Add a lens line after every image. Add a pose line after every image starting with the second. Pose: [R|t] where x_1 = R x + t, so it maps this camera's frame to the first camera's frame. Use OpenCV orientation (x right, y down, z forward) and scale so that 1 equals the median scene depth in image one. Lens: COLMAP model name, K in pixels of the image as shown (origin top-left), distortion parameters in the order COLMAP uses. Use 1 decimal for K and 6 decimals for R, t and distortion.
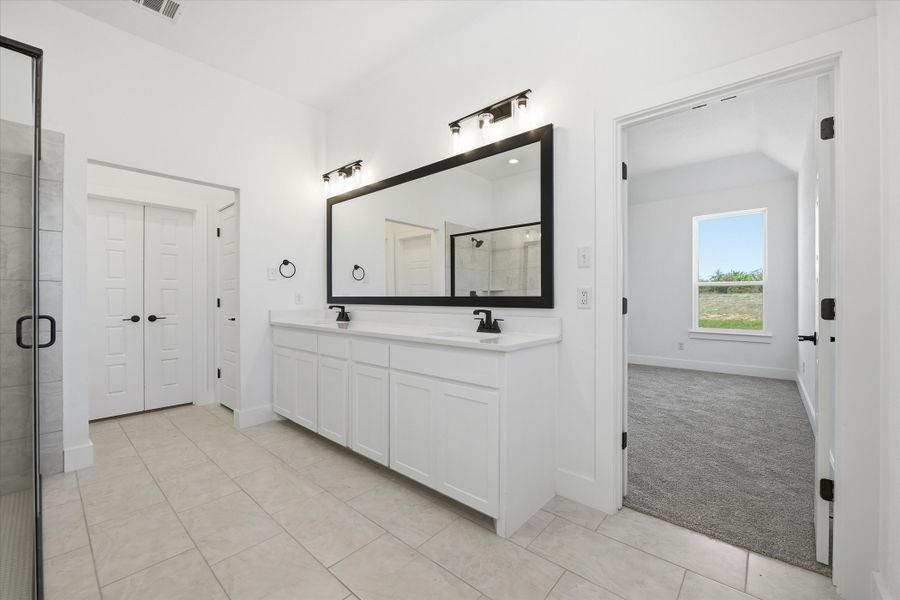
lens RADIAL K [[360.9, 0, 449.9], [0, 360.9, 297.5], [0, 0, 1]] dist [-0.012540, 0.000527]
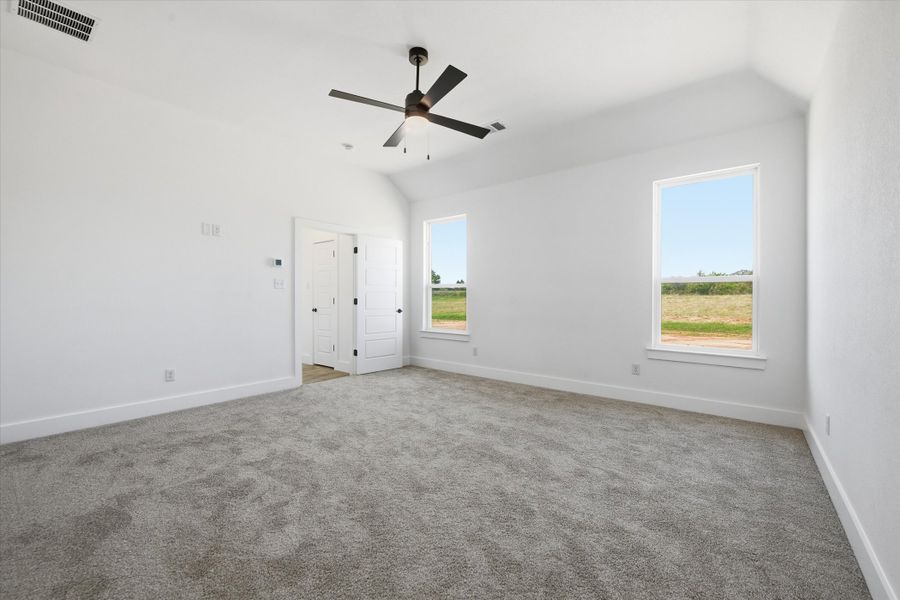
lens RADIAL K [[360.9, 0, 454.0], [0, 360.9, 293.2], [0, 0, 1]] dist [-0.012540, 0.000527]
pose [[0.999164, 0.007829, 0.040117, 0.306378], [-0.007424, 0.999920, -0.010224, -0.001807], [-0.040194, 0.009918, 0.999143, 0.371665]]
